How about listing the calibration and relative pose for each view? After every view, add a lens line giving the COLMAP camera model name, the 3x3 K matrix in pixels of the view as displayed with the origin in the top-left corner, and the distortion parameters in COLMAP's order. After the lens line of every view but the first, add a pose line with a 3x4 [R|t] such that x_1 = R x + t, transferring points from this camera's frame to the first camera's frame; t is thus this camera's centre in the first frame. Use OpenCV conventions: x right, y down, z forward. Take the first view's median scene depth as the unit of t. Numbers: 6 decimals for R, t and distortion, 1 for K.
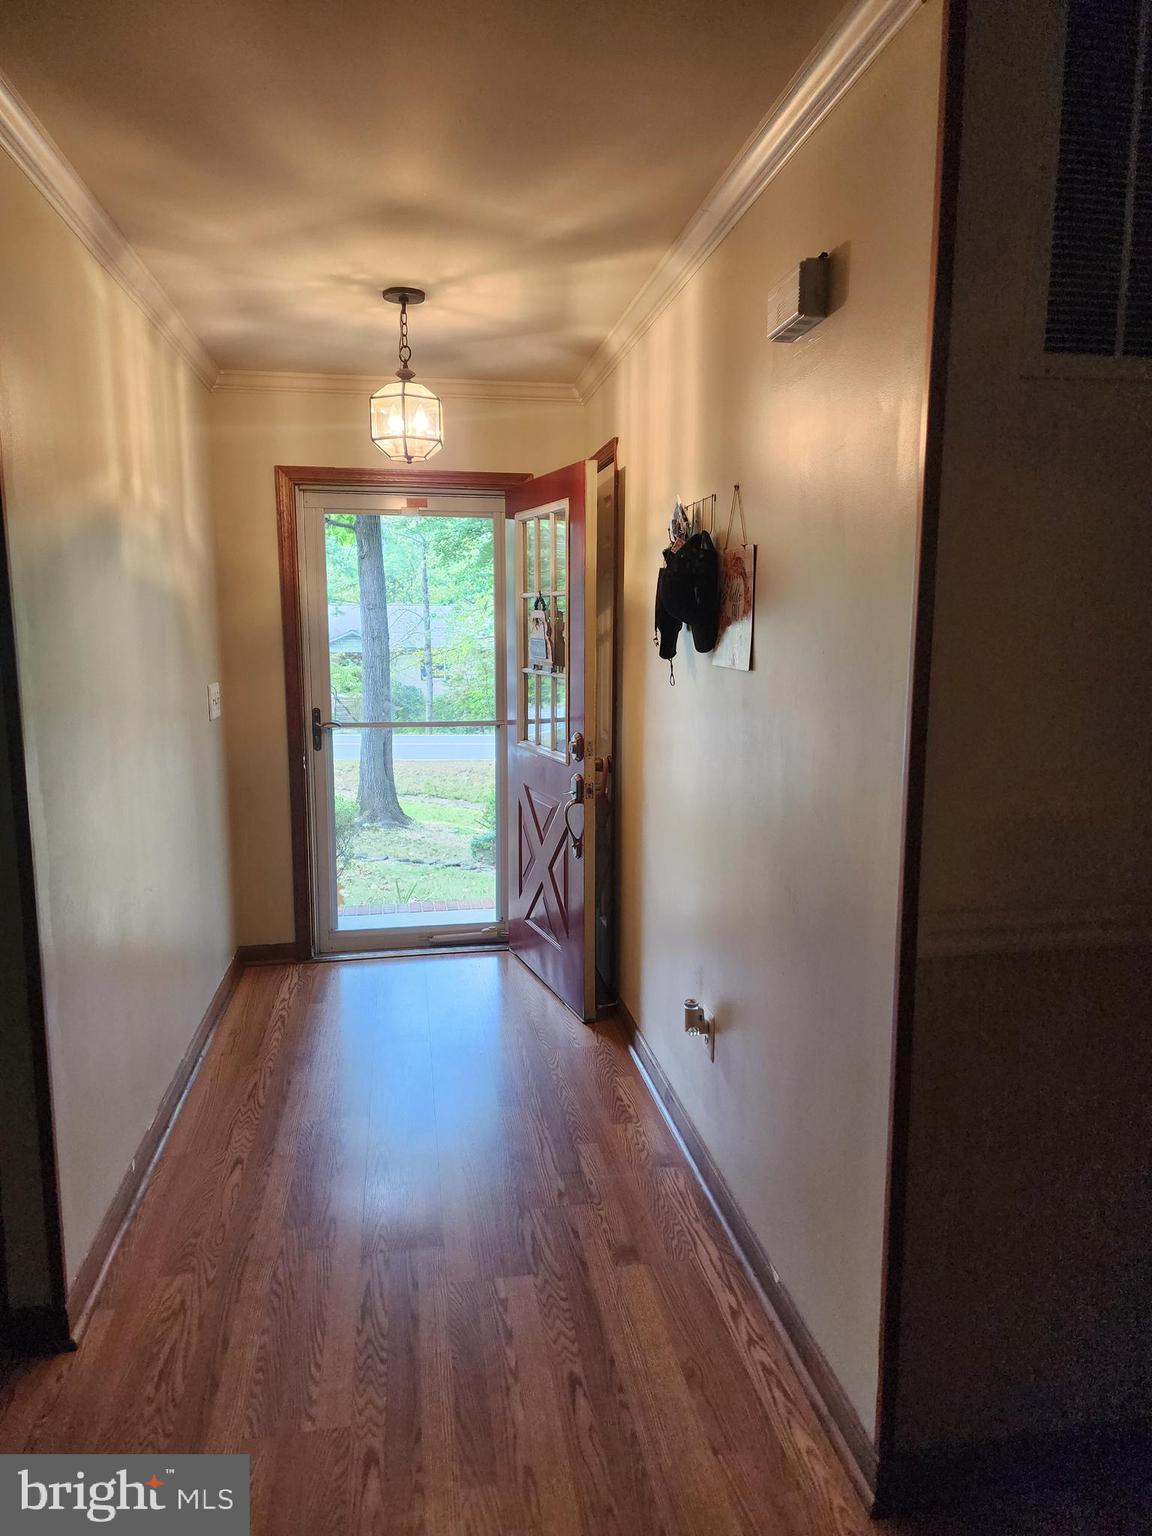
lens RADIAL K [[1016.5, 0, 574.6], [0, 1016.5, 749.0], [0, 0, 1]] dist [0.061652, -0.055924]
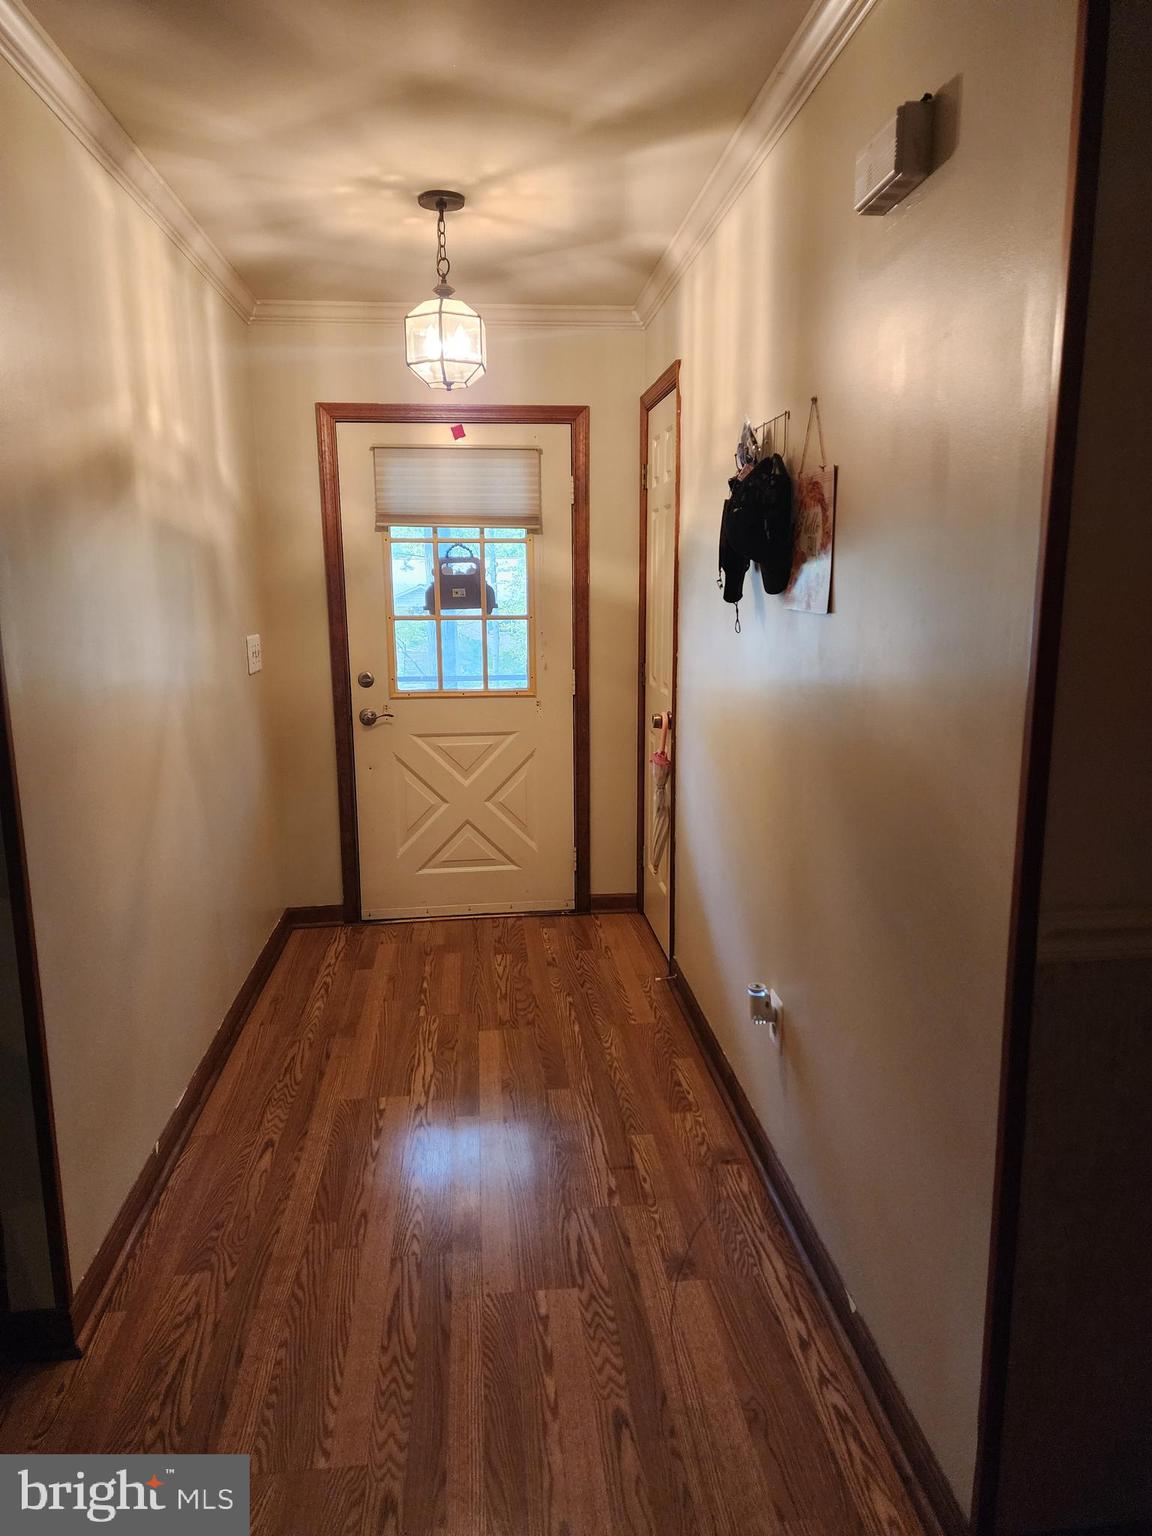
lens RADIAL K [[1016.5, 0, 574.6], [0, 1016.5, 749.0], [0, 0, 1]] dist [0.061652, -0.055924]
pose [[0.997837, 0.001474, -0.065725, 0.014278], [0.001534, 0.998955, 0.045687, -0.002206], [0.065723, -0.045689, 0.996791, 0.112632]]
